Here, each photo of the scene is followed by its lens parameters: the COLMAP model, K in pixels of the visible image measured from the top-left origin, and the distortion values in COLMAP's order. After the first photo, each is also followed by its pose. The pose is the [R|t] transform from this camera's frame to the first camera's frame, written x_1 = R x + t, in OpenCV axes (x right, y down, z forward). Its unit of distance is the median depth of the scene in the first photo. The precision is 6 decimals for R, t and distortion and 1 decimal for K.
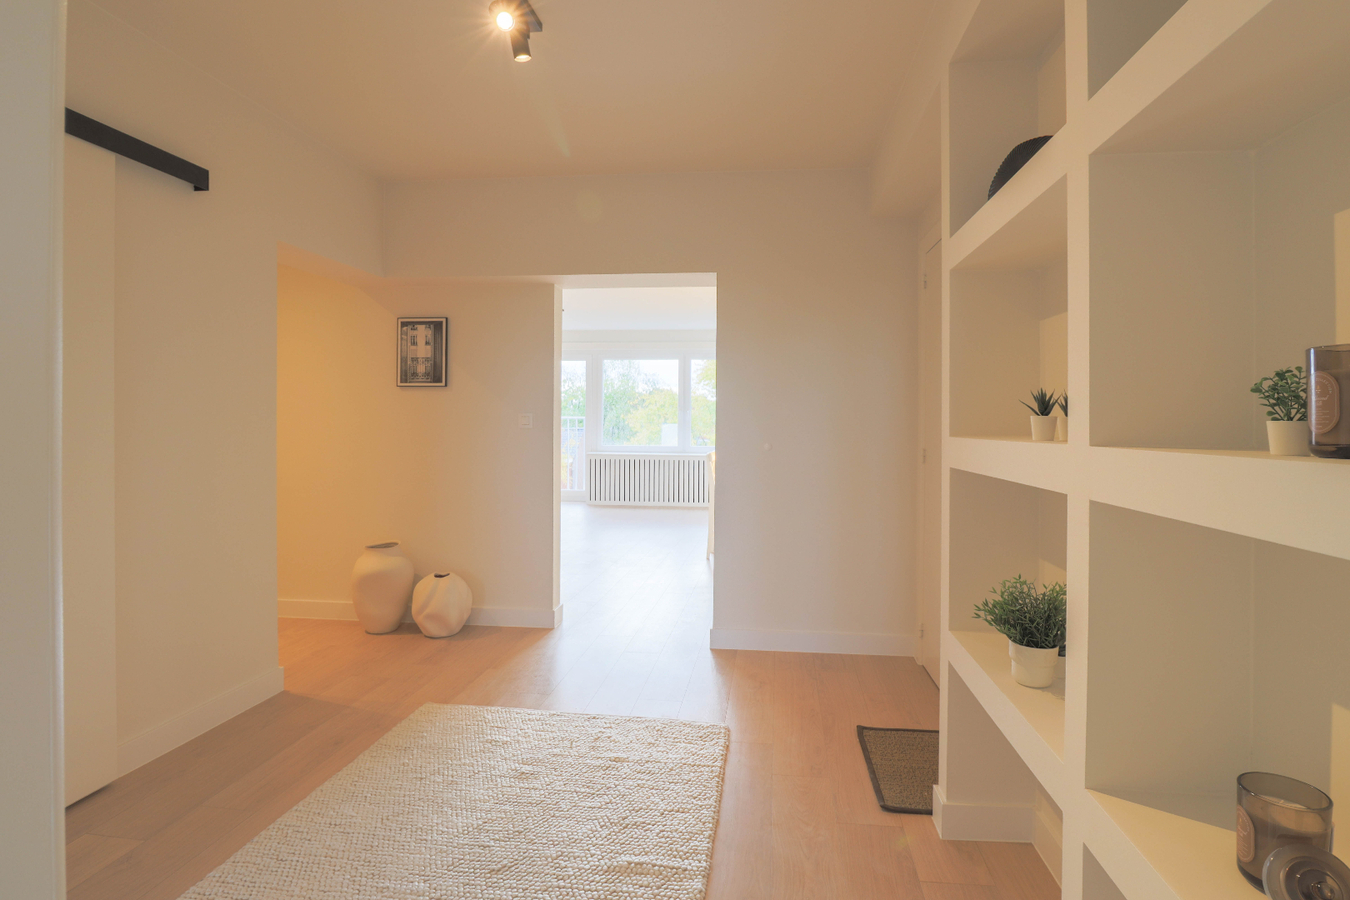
lens RADIAL K [[714.2, 0, 681.7], [0, 714.2, 413.3], [0, 0, 1]] dist [-0.023482, 0.002250]
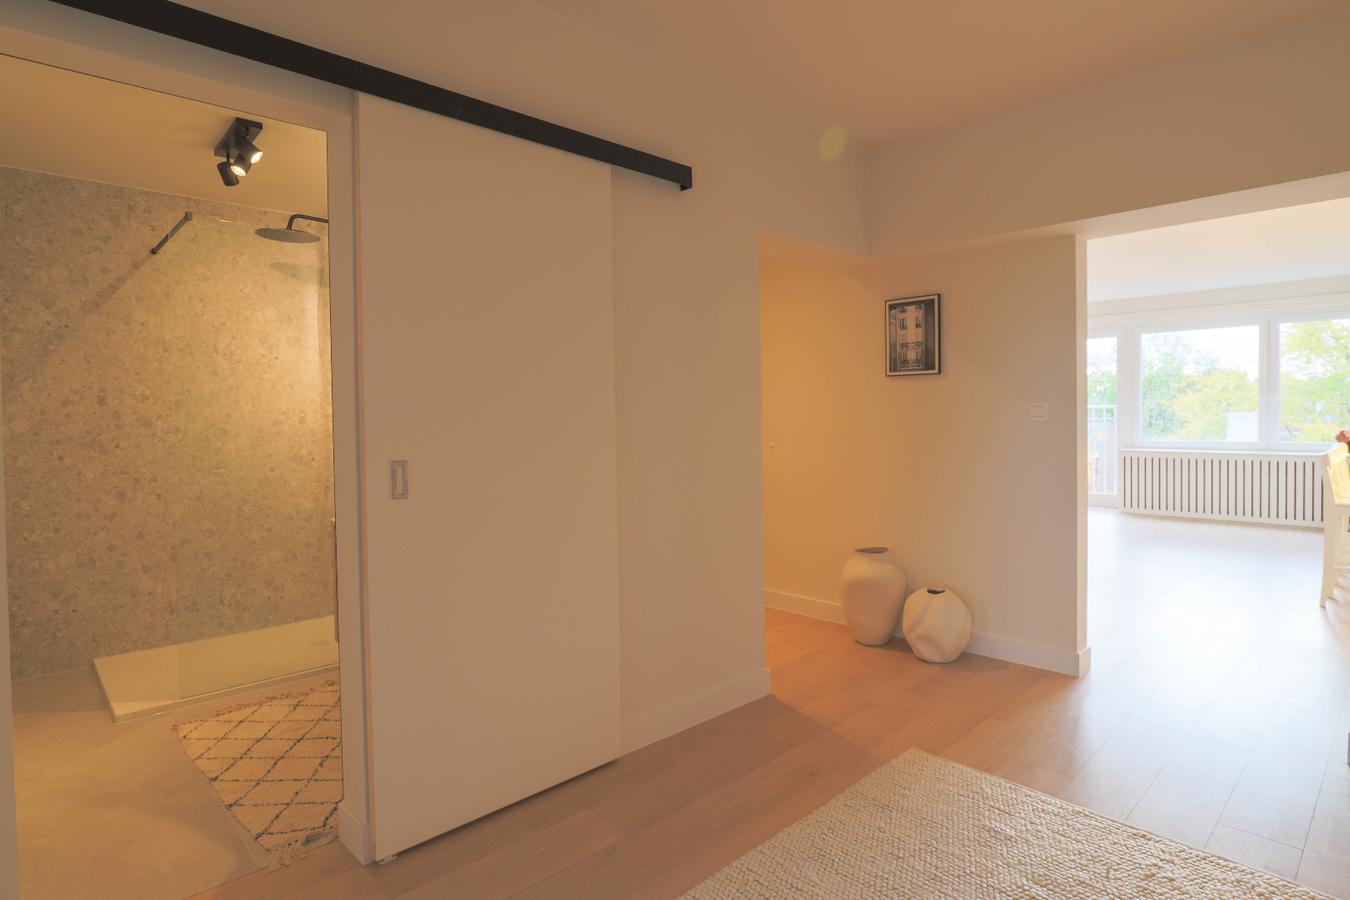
lens RADIAL K [[714.2, 0, 697.0], [0, 714.2, 434.4], [0, 0, 1]] dist [-0.023482, 0.002250]
pose [[0.786511, 0.001447, -0.617574, -0.030653], [0.023783, 0.999184, 0.032630, 0.000740], [0.617118, -0.040352, 0.785835, 0.147386]]
